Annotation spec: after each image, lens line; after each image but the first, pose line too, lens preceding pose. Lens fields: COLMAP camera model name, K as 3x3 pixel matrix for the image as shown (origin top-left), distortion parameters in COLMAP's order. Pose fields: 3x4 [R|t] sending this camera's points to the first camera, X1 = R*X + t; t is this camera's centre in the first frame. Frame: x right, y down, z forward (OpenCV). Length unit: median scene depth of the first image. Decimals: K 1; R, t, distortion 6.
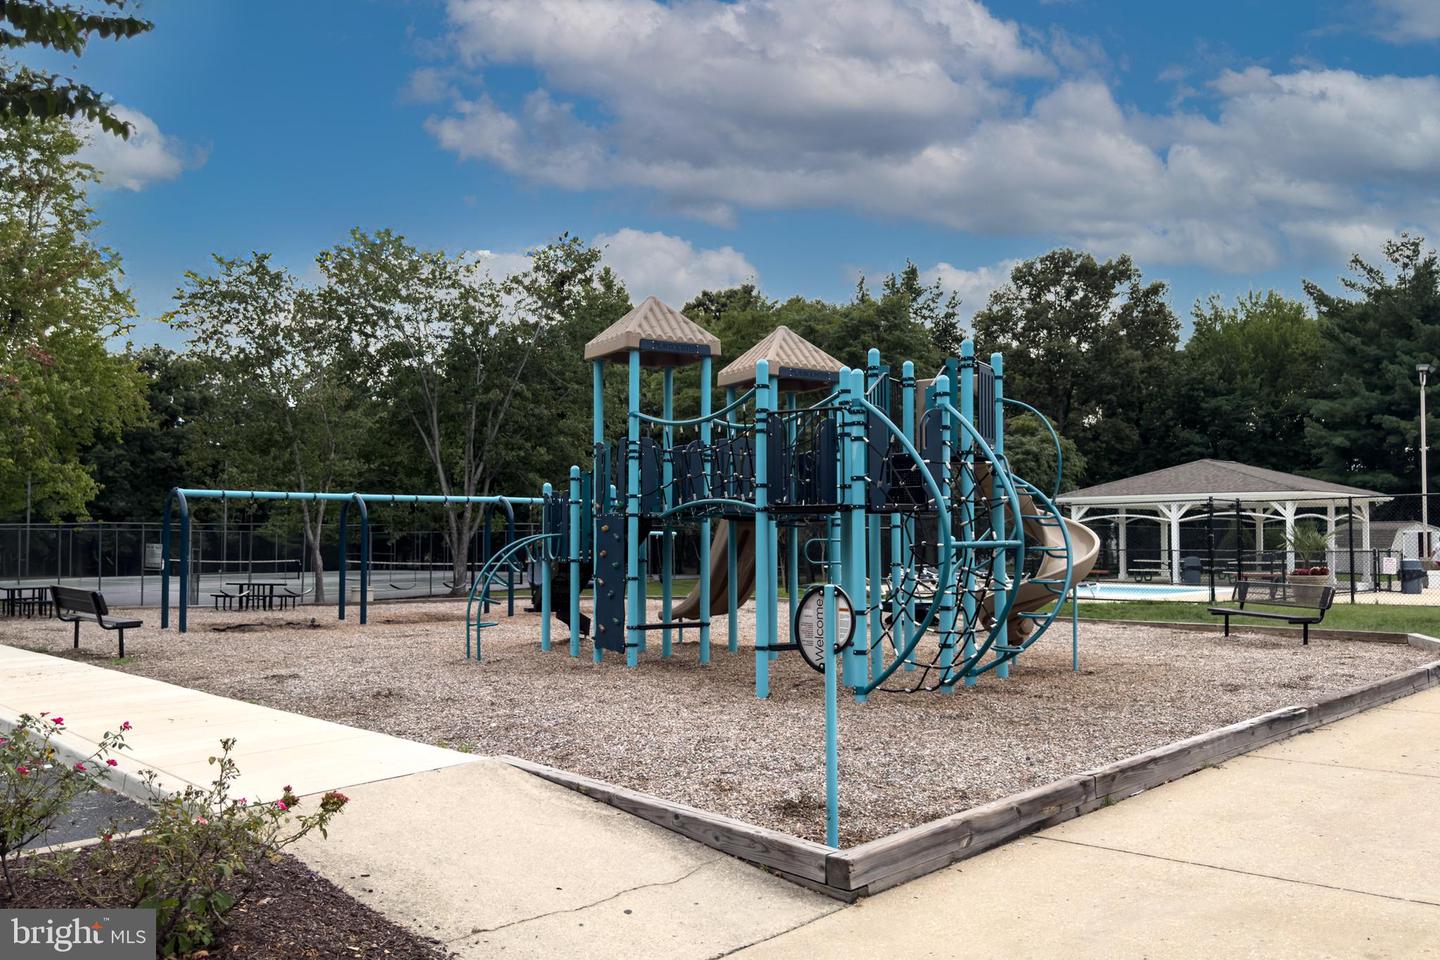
lens RADIAL K [[999.6, 0, 720.0], [0, 999.6, 480.0], [0, 0, 1]] dist [0.042804, -0.094104]
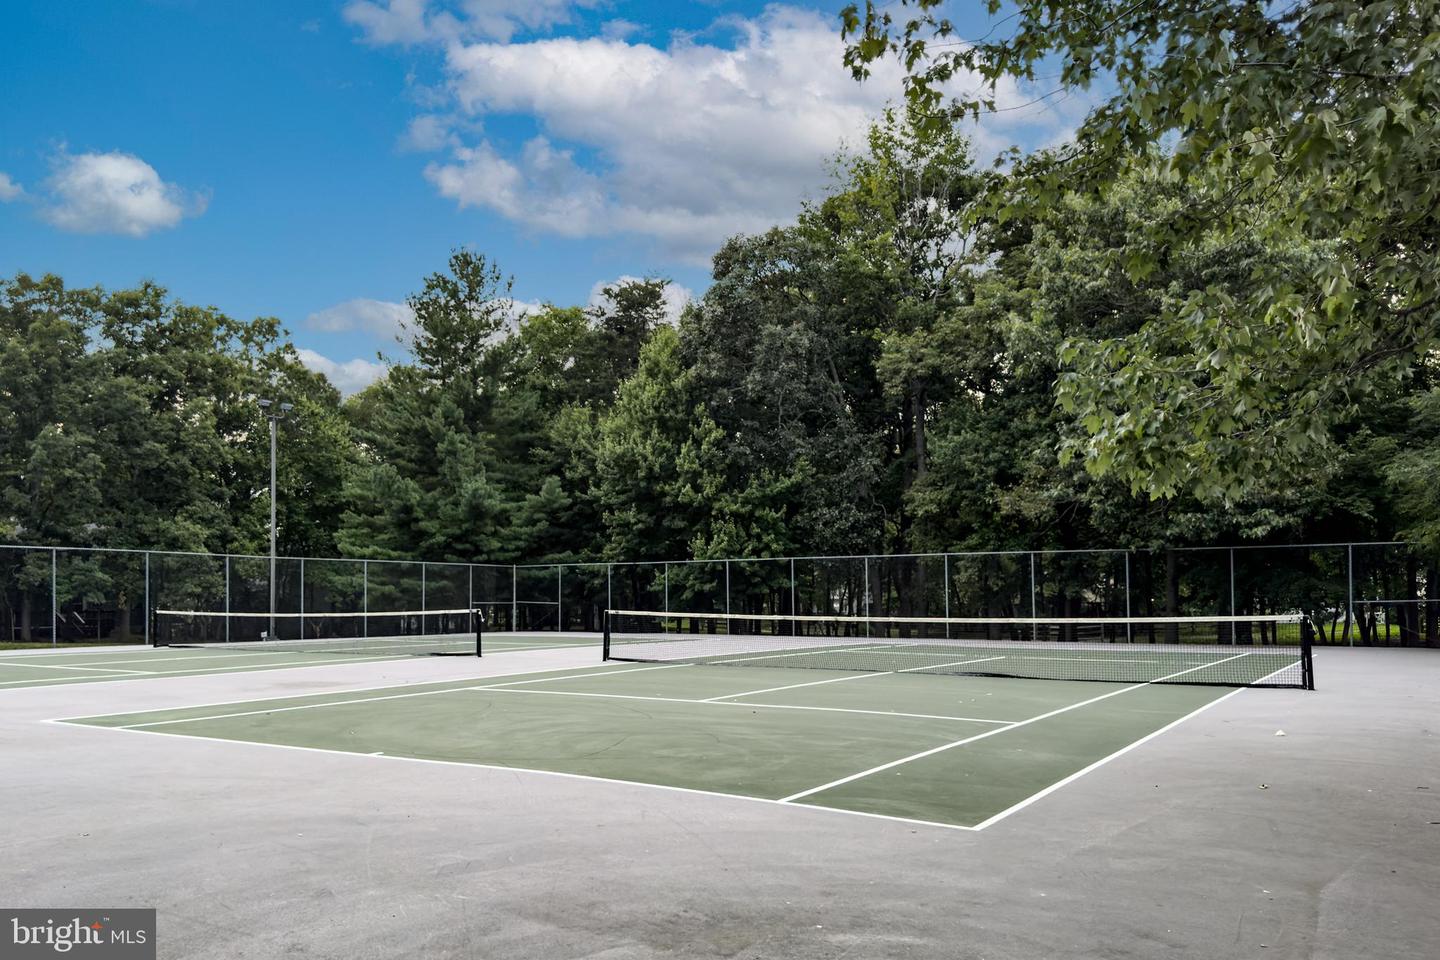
lens RADIAL K [[999.6, 0, 720.0], [0, 999.6, 480.0], [0, 0, 1]] dist [0.042804, -0.094104]
pose [[0.999832, -0.018236, 0.001839, -0.212662], [0.018301, 0.998763, -0.046243, 0.033177], [-0.000994, 0.046269, 0.998929, 0.391088]]
